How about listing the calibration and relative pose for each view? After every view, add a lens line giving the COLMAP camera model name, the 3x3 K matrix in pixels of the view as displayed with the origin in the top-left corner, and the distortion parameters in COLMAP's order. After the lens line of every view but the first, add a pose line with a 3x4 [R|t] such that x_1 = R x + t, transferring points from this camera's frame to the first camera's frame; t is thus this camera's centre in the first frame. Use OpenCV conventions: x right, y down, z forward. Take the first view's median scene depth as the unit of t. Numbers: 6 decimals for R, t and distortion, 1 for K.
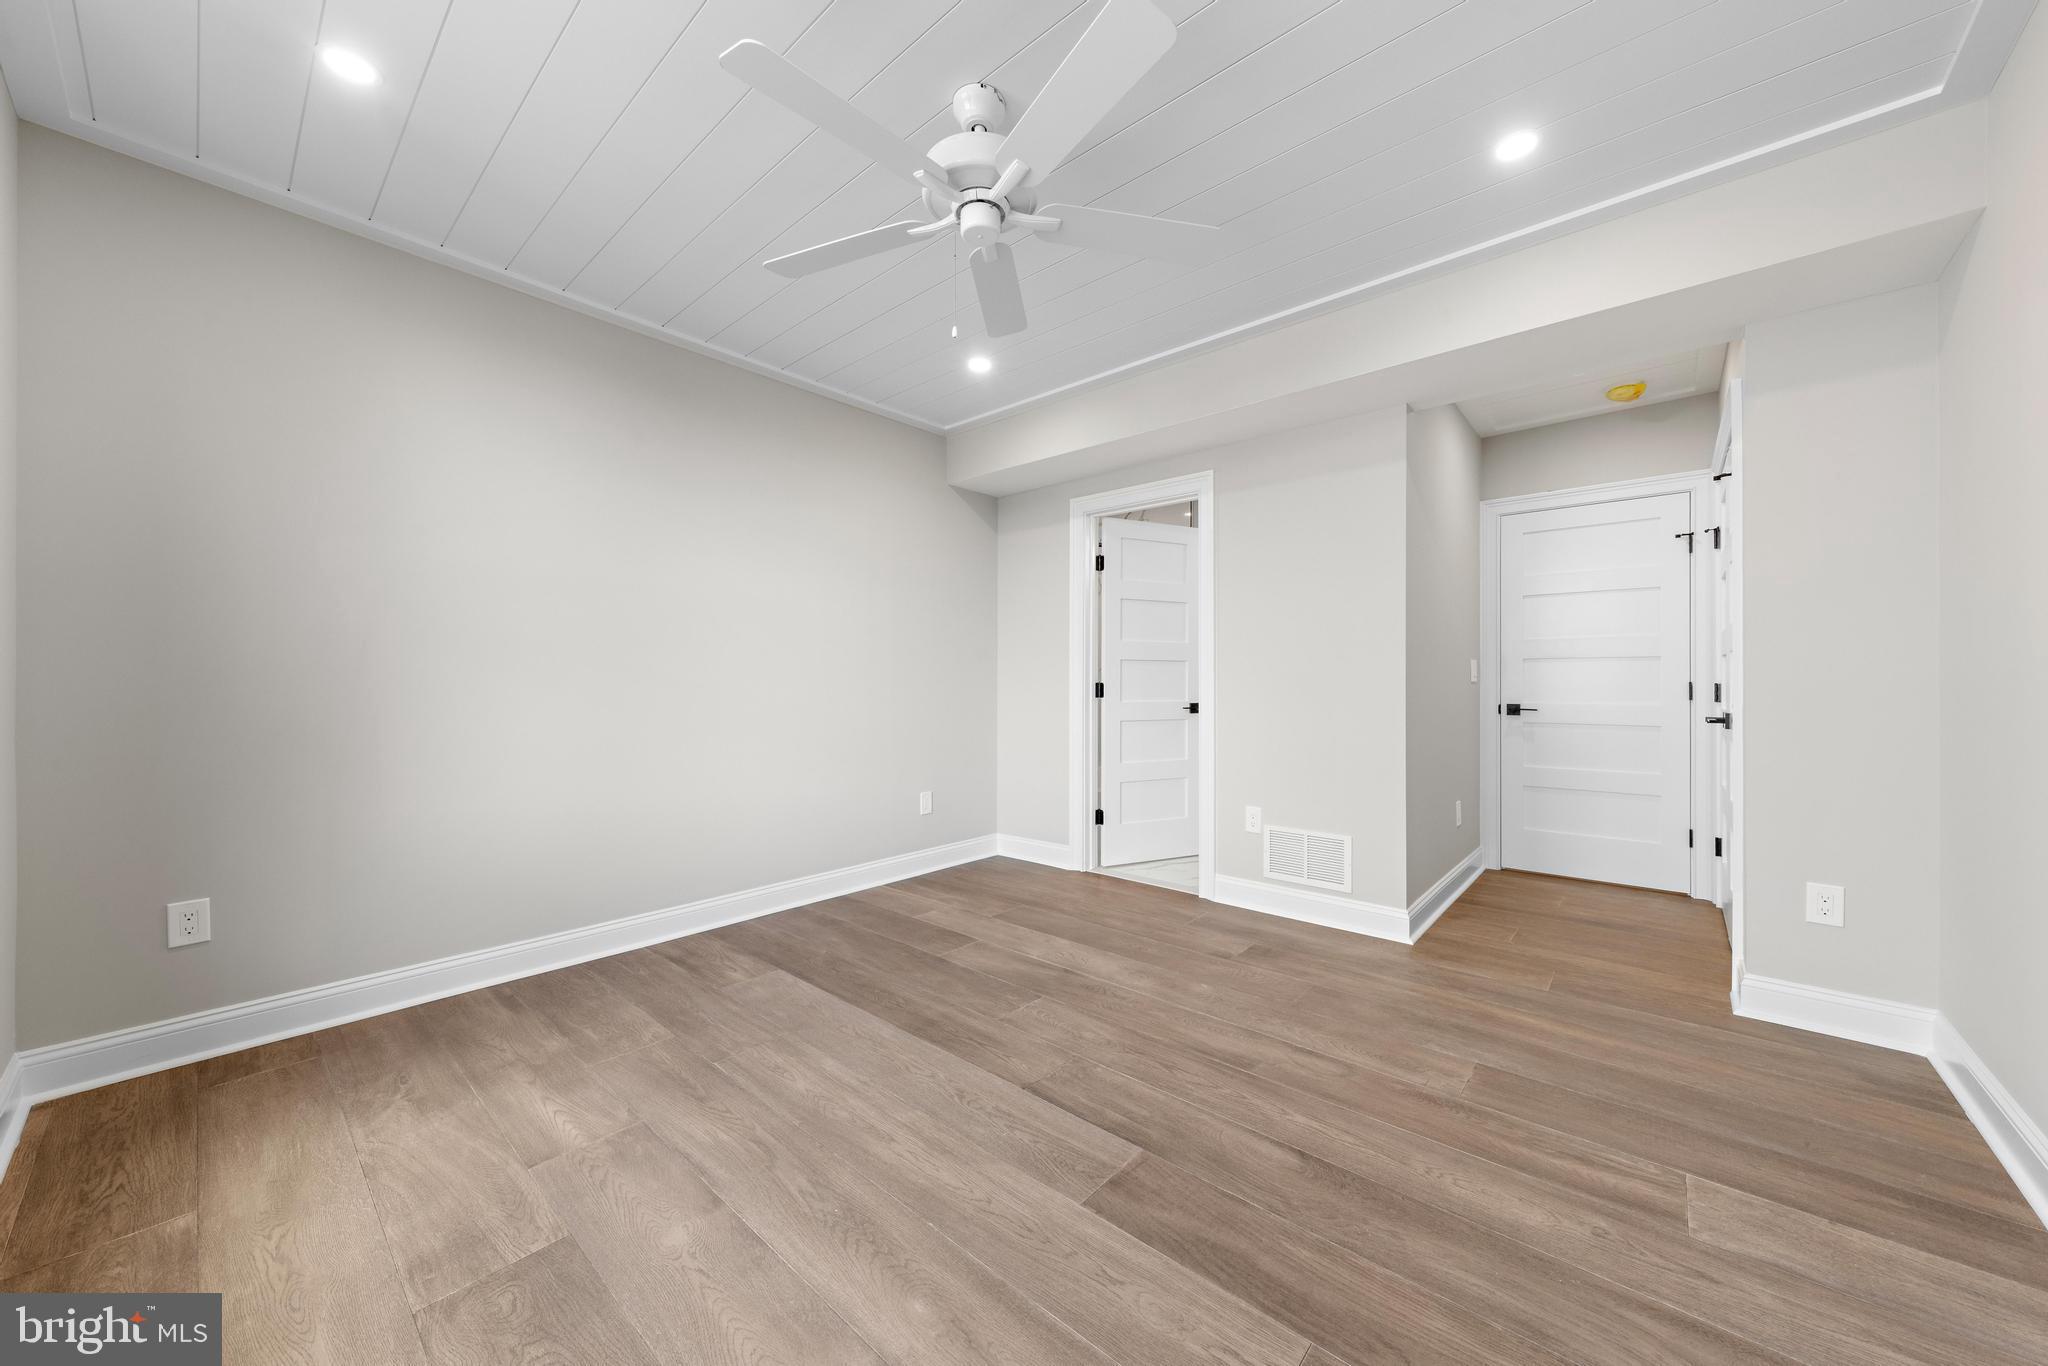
lens RADIAL K [[745.6, 0, 1023.3], [0, 745.6, 675.1], [0, 0, 1]] dist [0.009302, -0.000393]
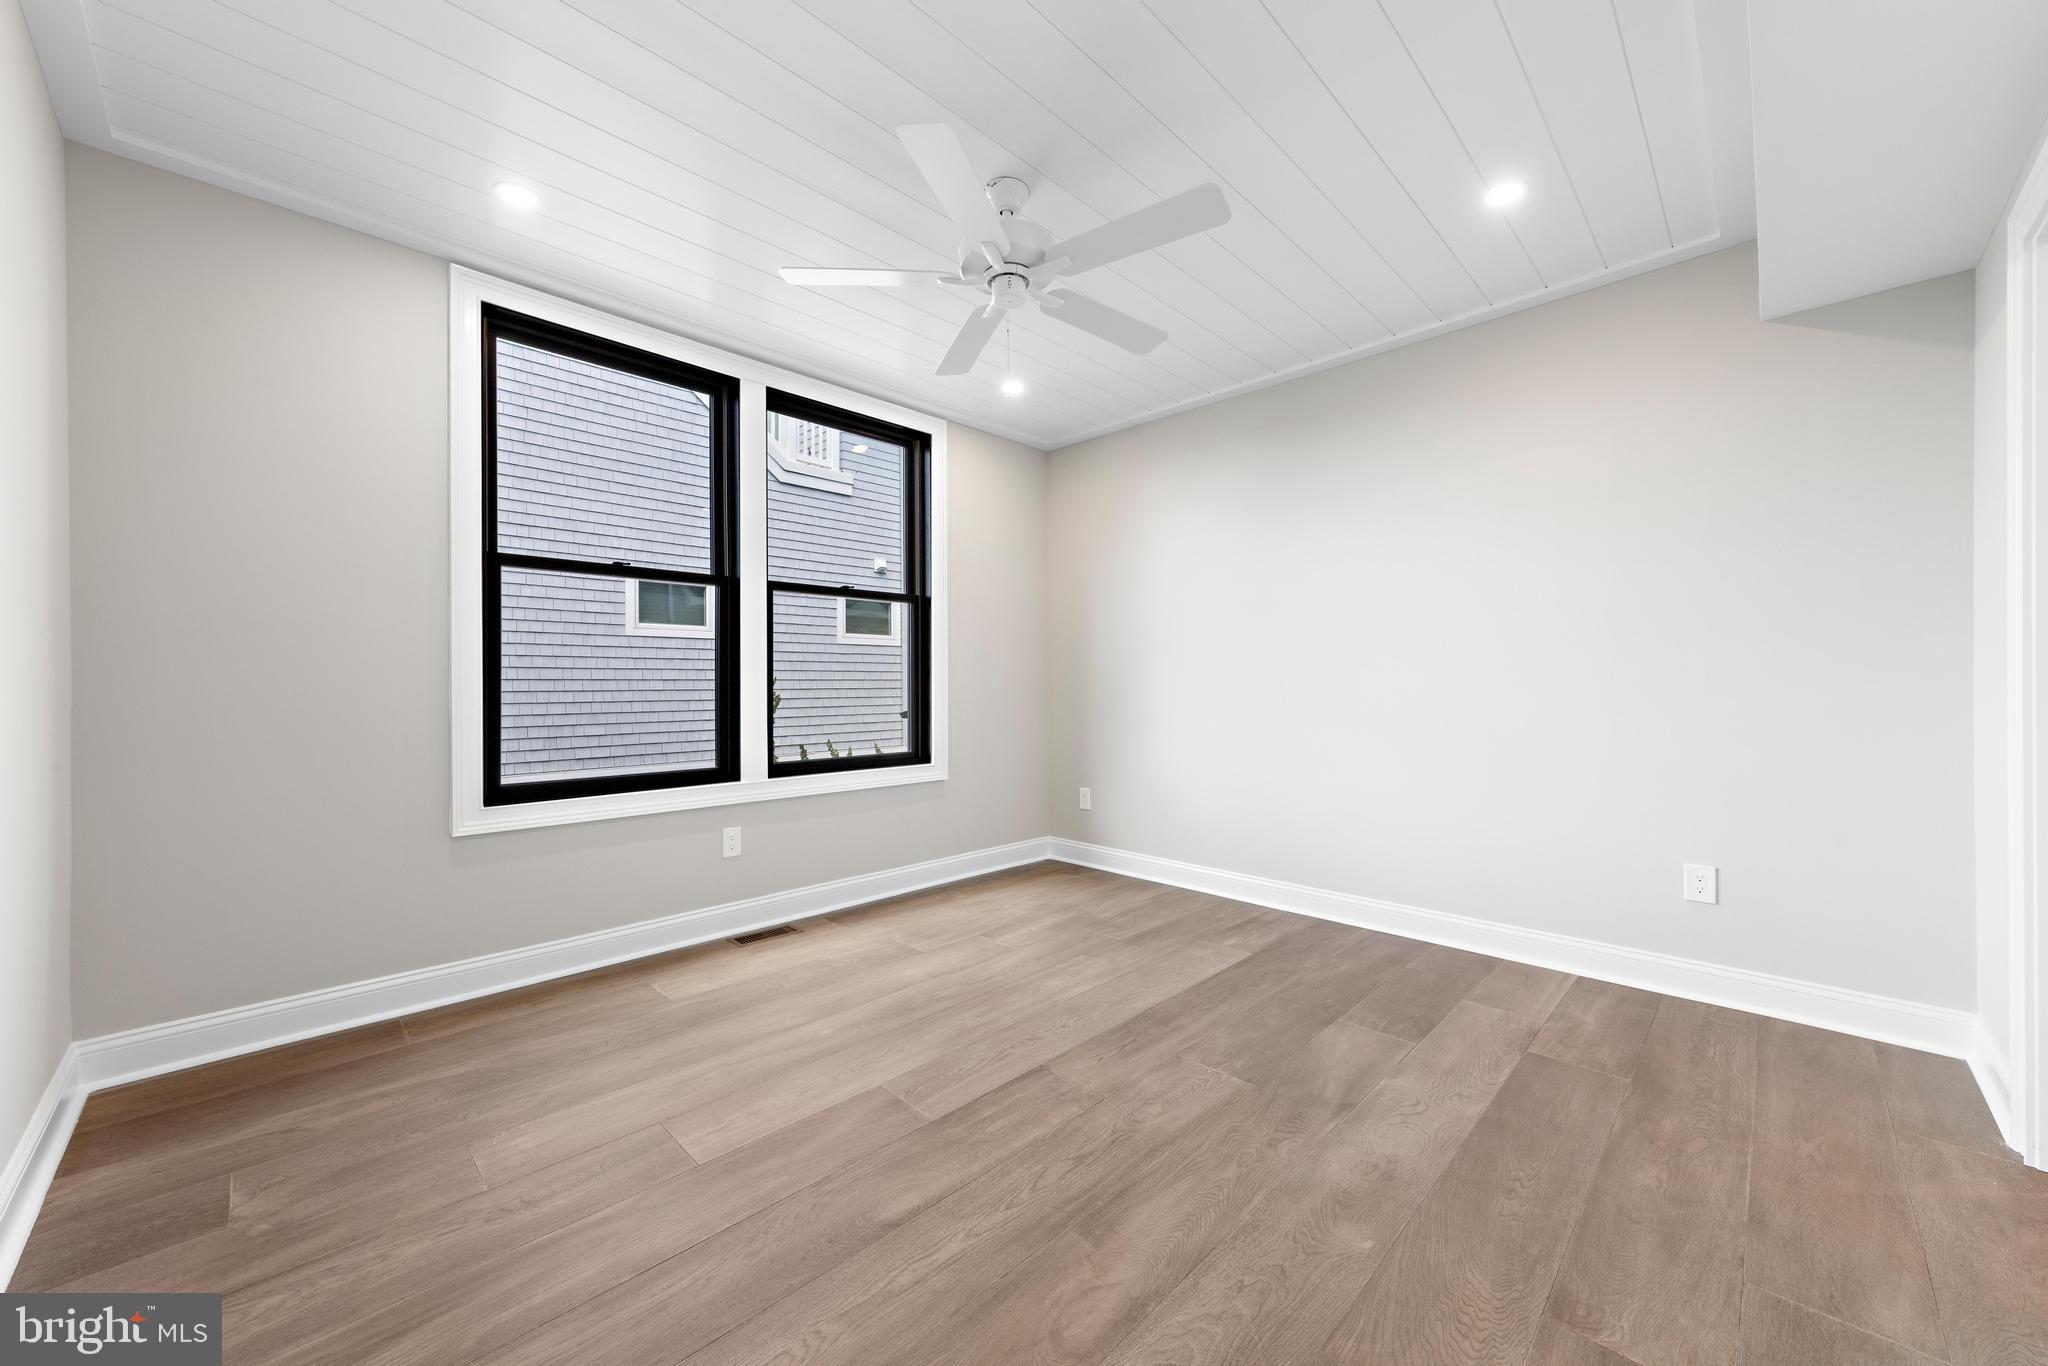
lens RADIAL K [[745.6, 0, 1014.1], [0, 745.6, 683.9], [0, 0, 1]] dist [0.009302, -0.000393]
pose [[-0.073026, -0.001497, -0.997329, 0.812764], [0.013095, 0.999911, -0.002459, 0.010146], [0.997244, -0.013239, -0.073000, 0.802506]]
